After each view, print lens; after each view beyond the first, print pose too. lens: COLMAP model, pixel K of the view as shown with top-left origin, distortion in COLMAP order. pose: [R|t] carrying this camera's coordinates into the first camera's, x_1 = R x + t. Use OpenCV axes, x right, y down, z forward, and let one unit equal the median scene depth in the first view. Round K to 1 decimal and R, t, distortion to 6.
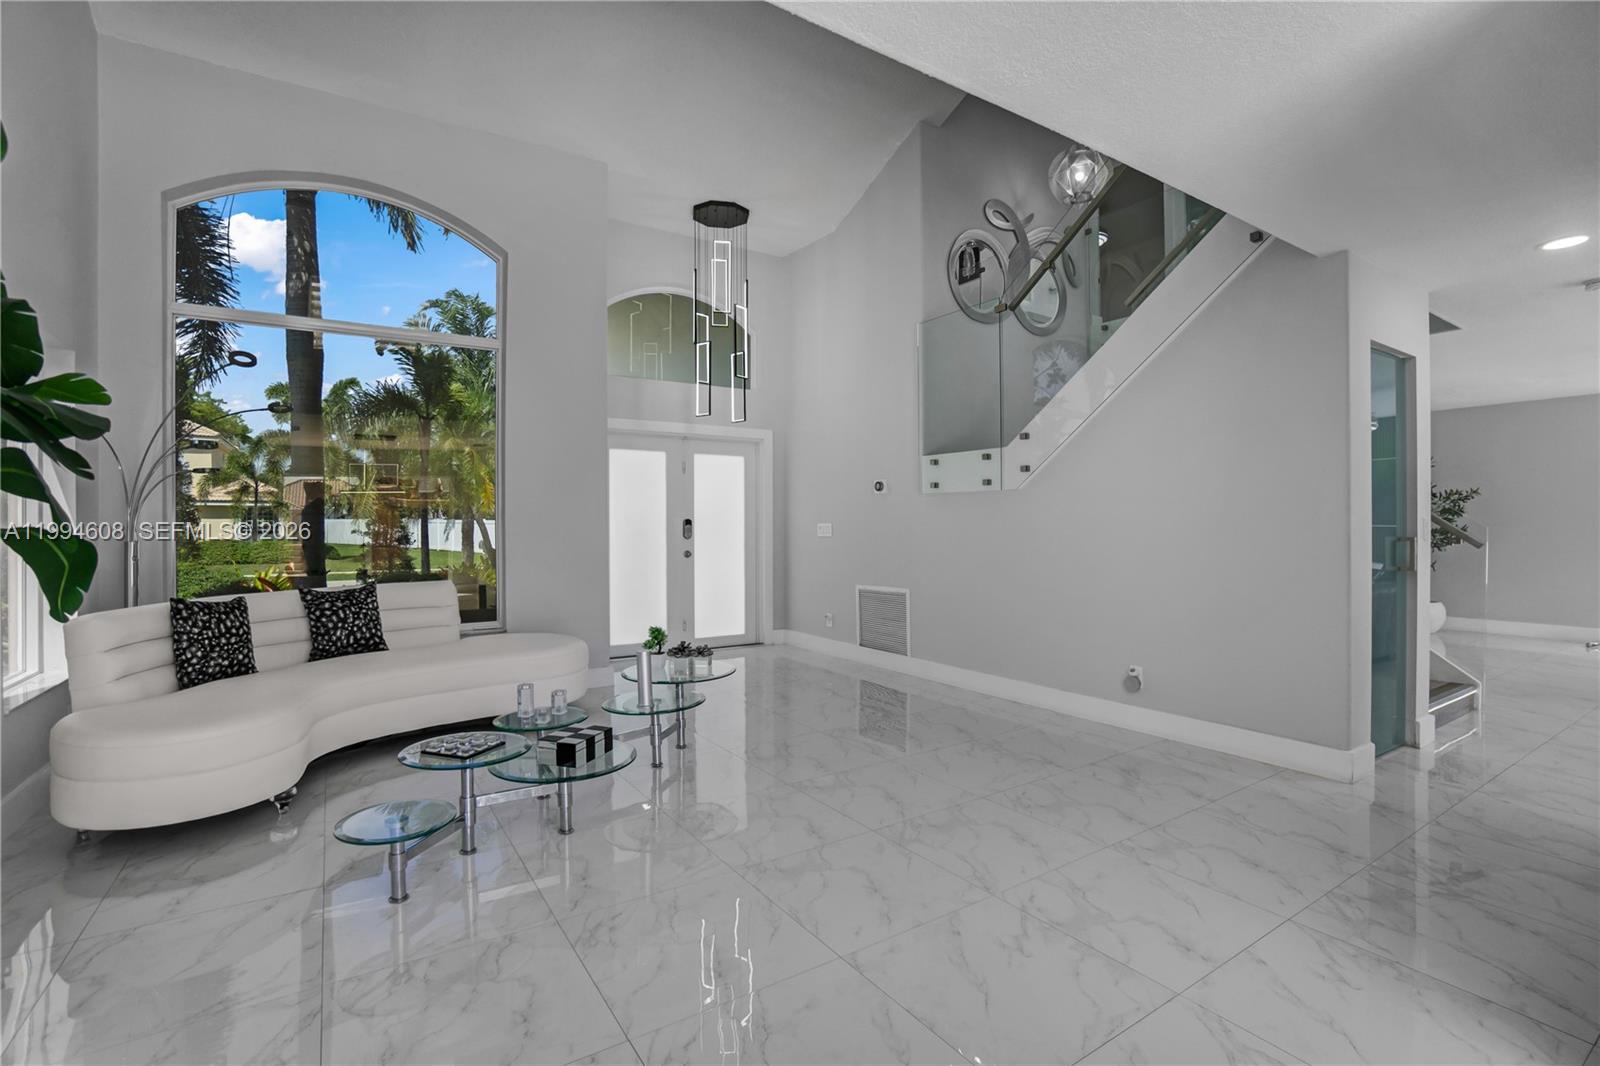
lens RADIAL K [[722.6, 0, 796.7], [0, 722.6, 508.3], [0, 0, 1]] dist [-0.060261, 0.021472]
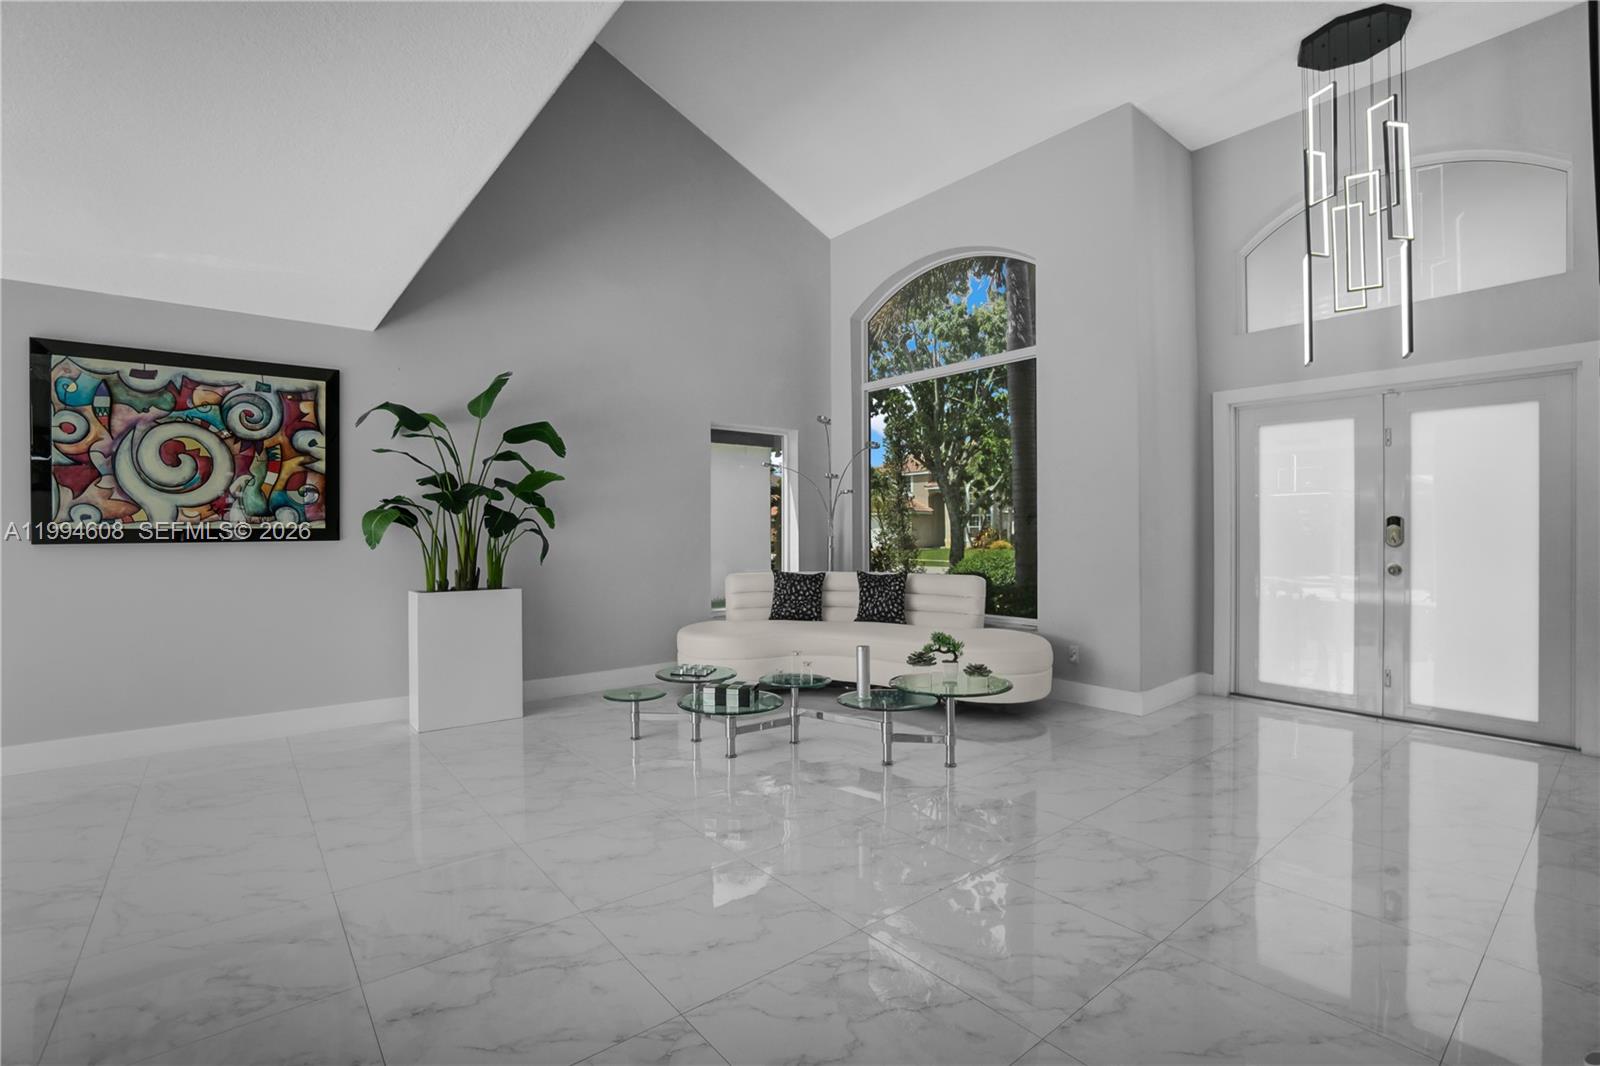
lens RADIAL K [[725.9, 0, 800.0], [0, 725.9, 533.0], [0, 0, 1]] dist [-0.054954, 0.021849]
pose [[0.098849, 0.011160, -0.995040, 0.758933], [0.027682, 0.999519, 0.013960, 0.010998], [0.994717, -0.028924, 0.098492, 0.723076]]
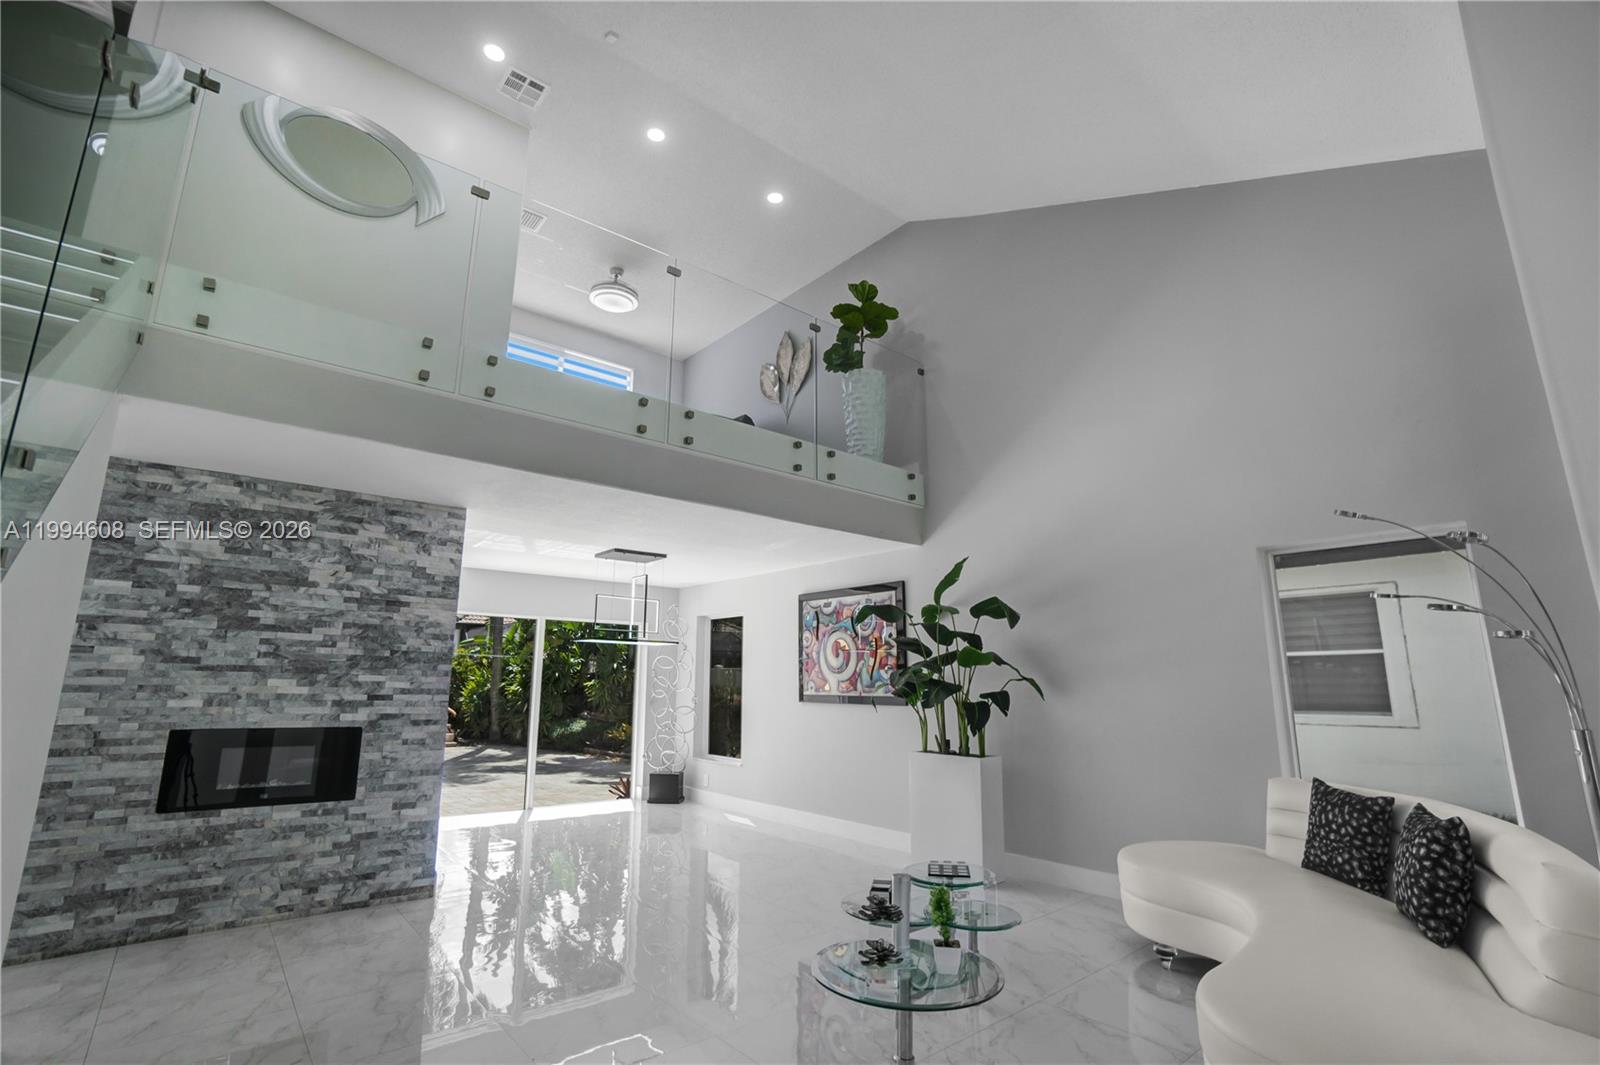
lens RADIAL K [[725.9, 0, 800.0], [0, 725.9, 532.5], [0, 0, 1]] dist [-0.054954, 0.021849]
pose [[-0.990005, -0.029553, -0.137900, 0.026422], [0.002328, 0.974241, -0.225496, 0.005067], [0.141012, -0.223563, -0.964435, 1.629884]]
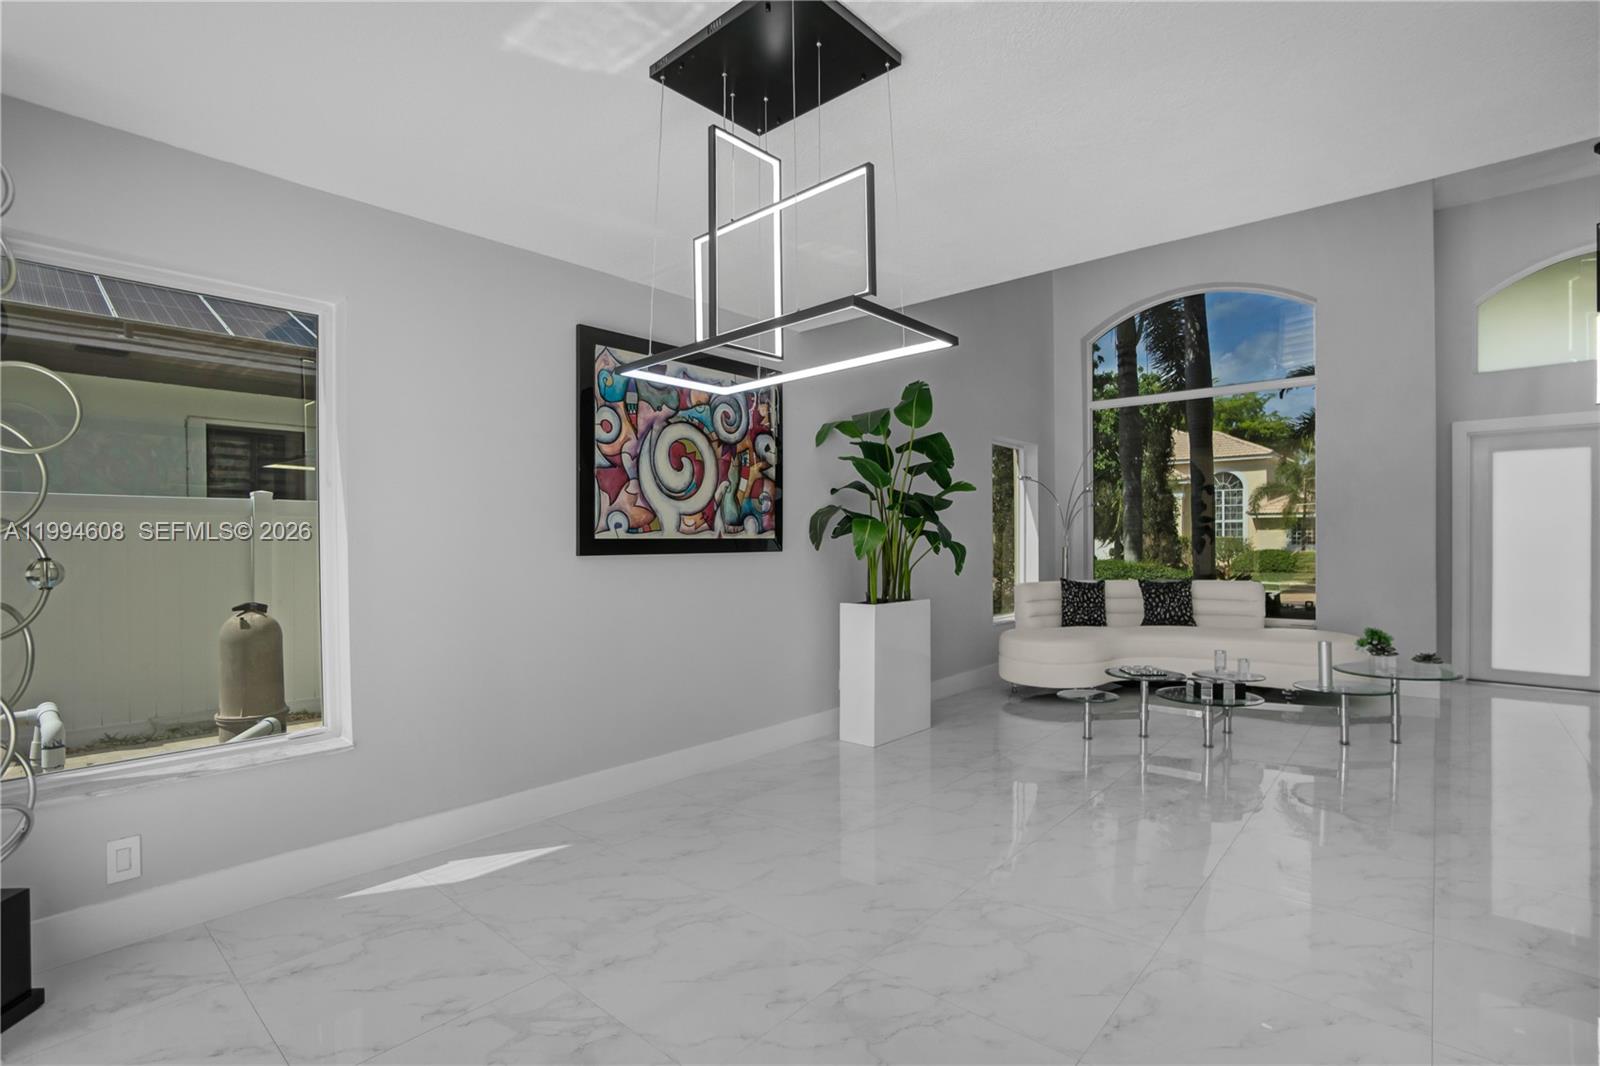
lens RADIAL K [[748.8, 0, 808.4], [0, 748.8, 536.8], [0, 0, 1]] dist [-0.029247, 0.000062]
pose [[0.277134, -0.001917, -0.960830, 0.658019], [0.028103, 0.999586, 0.006112, -0.008759], [0.960420, -0.028696, 0.277073, -0.147713]]
